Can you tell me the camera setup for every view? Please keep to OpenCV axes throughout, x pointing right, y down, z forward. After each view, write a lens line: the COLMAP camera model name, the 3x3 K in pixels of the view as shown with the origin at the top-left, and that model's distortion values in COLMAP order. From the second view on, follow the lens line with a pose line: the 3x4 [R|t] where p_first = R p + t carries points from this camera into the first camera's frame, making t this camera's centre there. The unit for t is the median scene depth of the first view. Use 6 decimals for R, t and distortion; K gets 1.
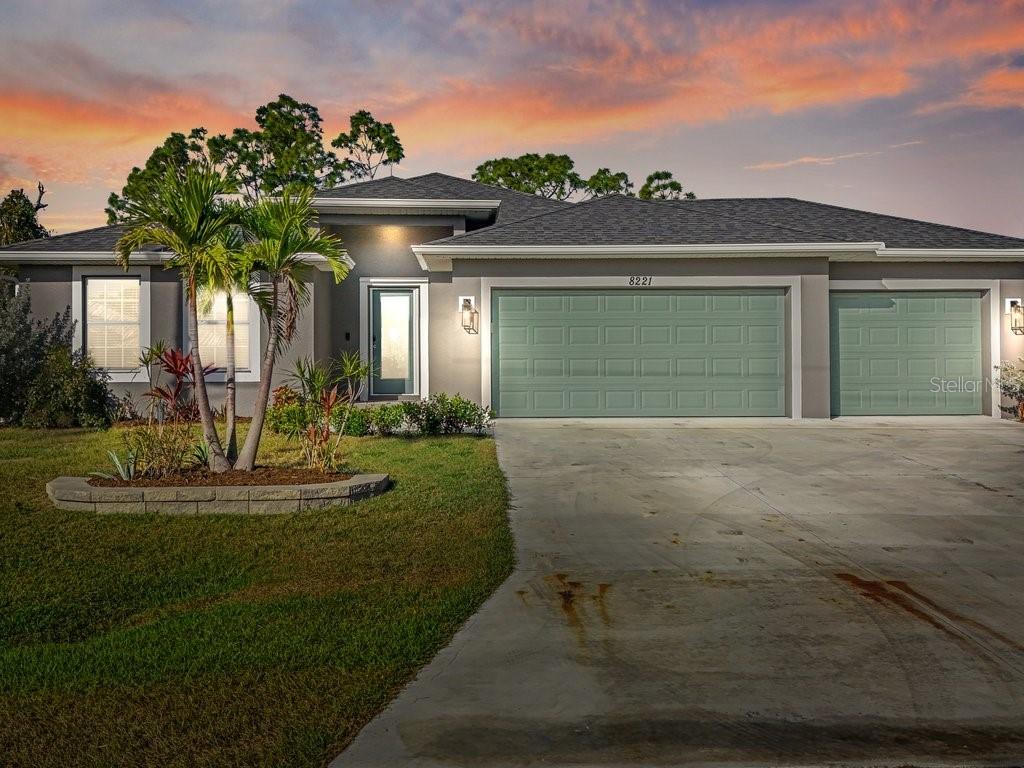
lens RADIAL K [[1066.4, 0, 512.0], [0, 1066.4, 384.0], [0, 0, 1]] dist [0.154471, -0.420342]
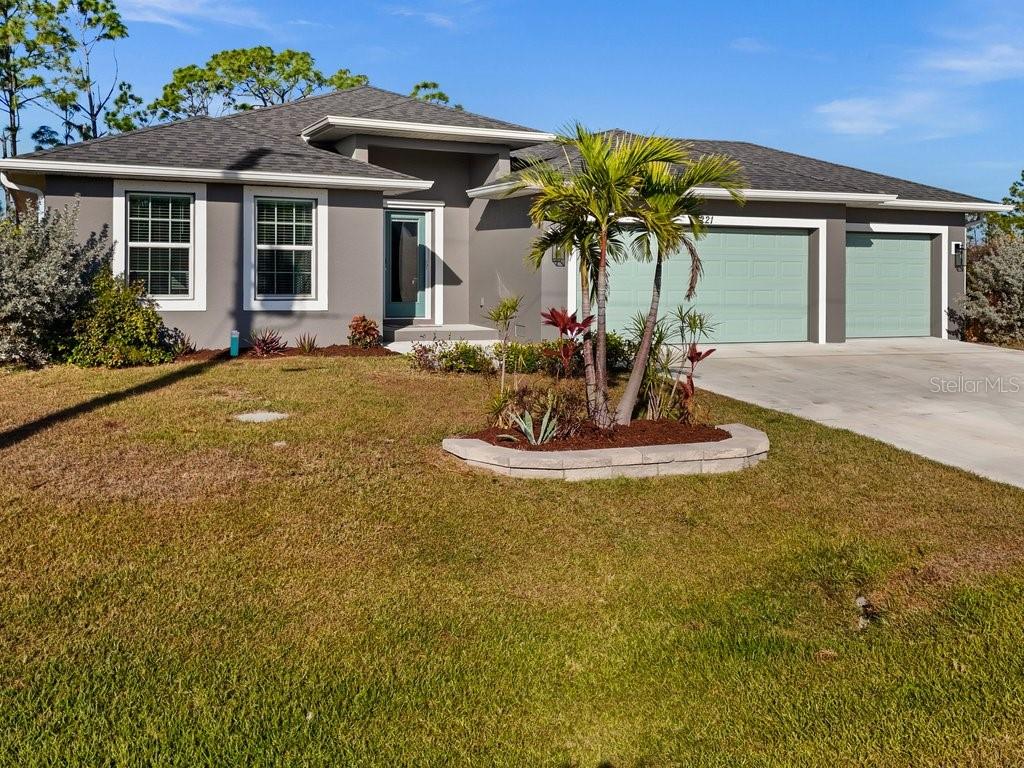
lens RADIAL K [[1006.4, 0, 512.0], [0, 1006.4, 384.0], [0, 0, 1]] dist [0.054820, -0.014517]
pose [[0.933125, -0.028735, 0.358403, -0.429300], [-0.010828, 0.994103, 0.107896, -0.038001], [-0.359390, -0.104561, 0.927311, 0.097326]]
